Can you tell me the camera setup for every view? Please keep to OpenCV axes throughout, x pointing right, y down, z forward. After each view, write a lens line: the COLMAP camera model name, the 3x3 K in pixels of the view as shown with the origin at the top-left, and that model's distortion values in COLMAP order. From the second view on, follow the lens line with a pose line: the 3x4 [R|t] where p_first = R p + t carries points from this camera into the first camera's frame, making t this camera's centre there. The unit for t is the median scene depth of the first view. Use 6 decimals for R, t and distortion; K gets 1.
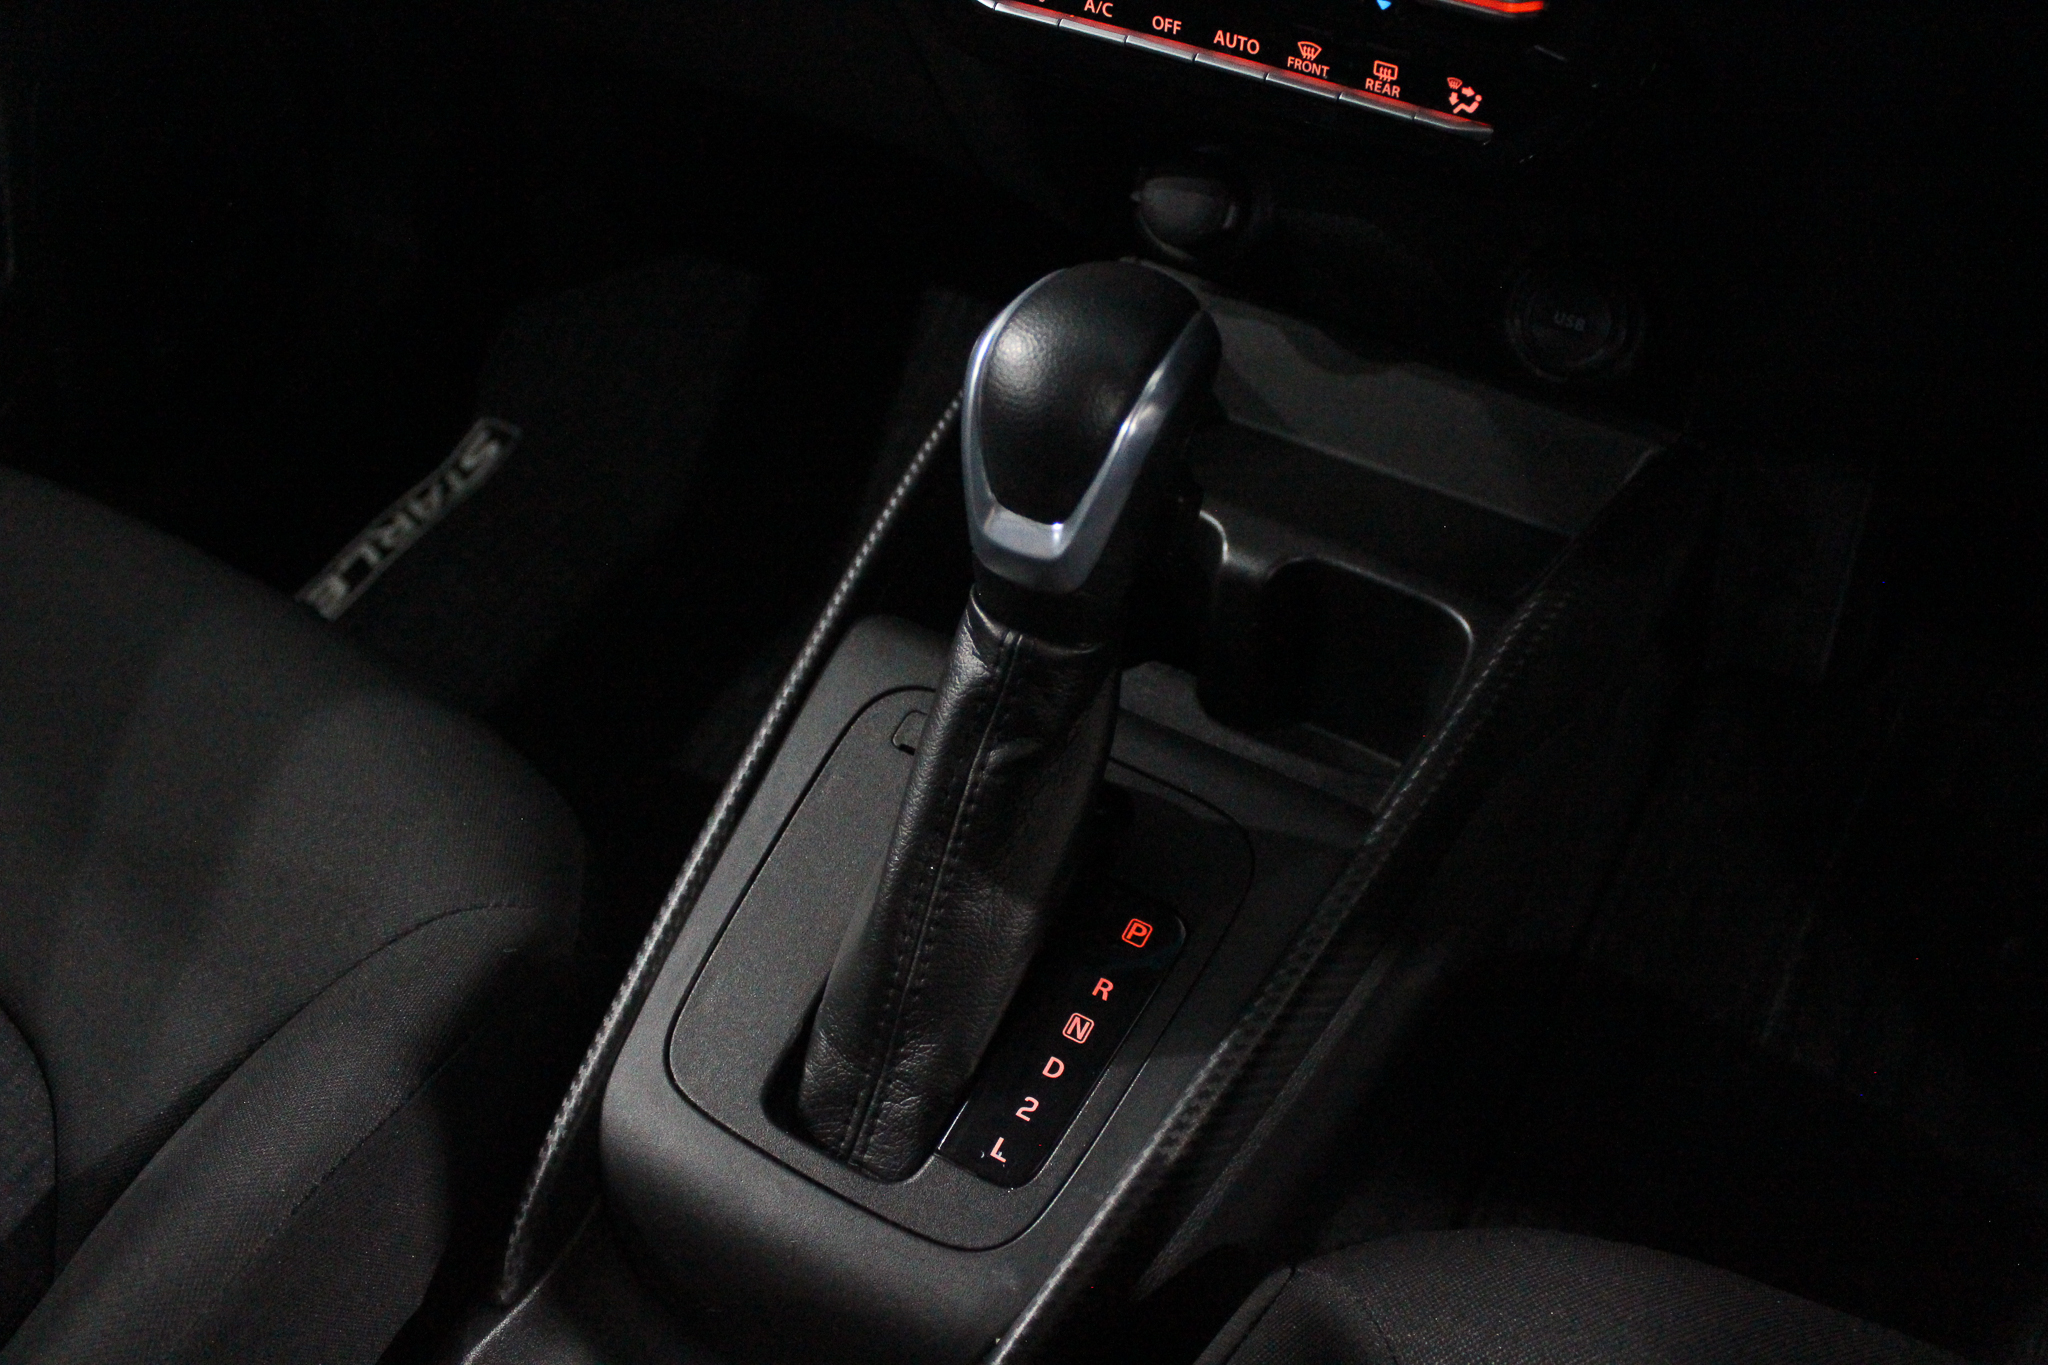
lens RADIAL K [[1699.6, 0, 1024.0], [0, 1699.6, 682.5], [0, 0, 1]] dist [-0.122647, 0.004935]
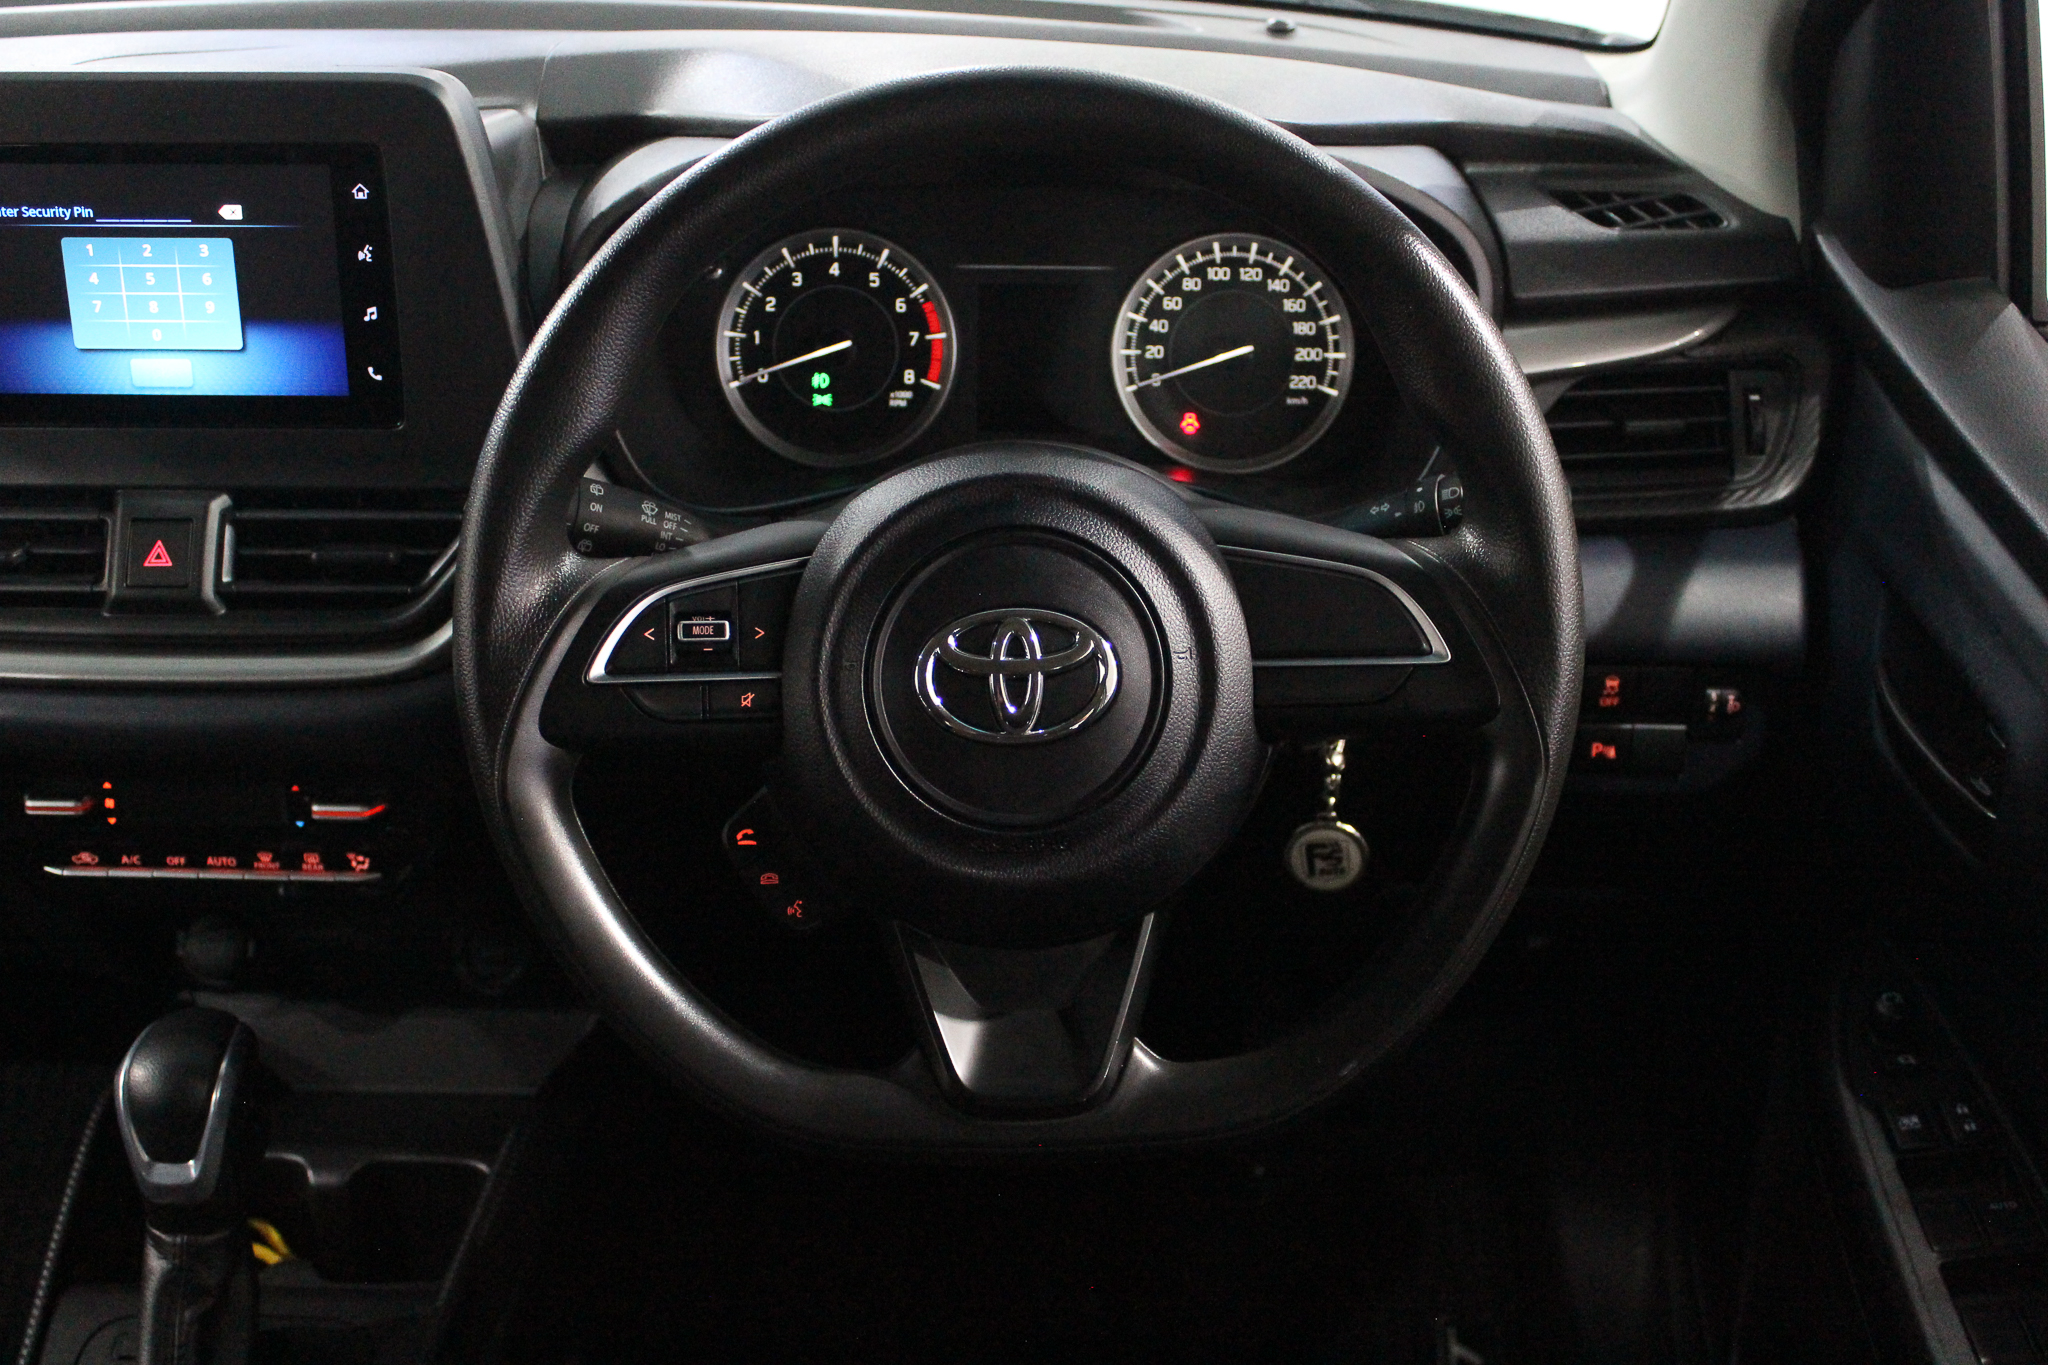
lens RADIAL K [[2273.0, 0, 1024.0], [0, 2273.0, 682.5], [0, 0, 1]] dist [-0.139405, 0.233579]
pose [[0.873439, -0.223601, 0.432558, -0.106140], [0.349072, 0.906873, -0.236074, 0.278464], [-0.339489, 0.357190, 0.870151, -1.354891]]
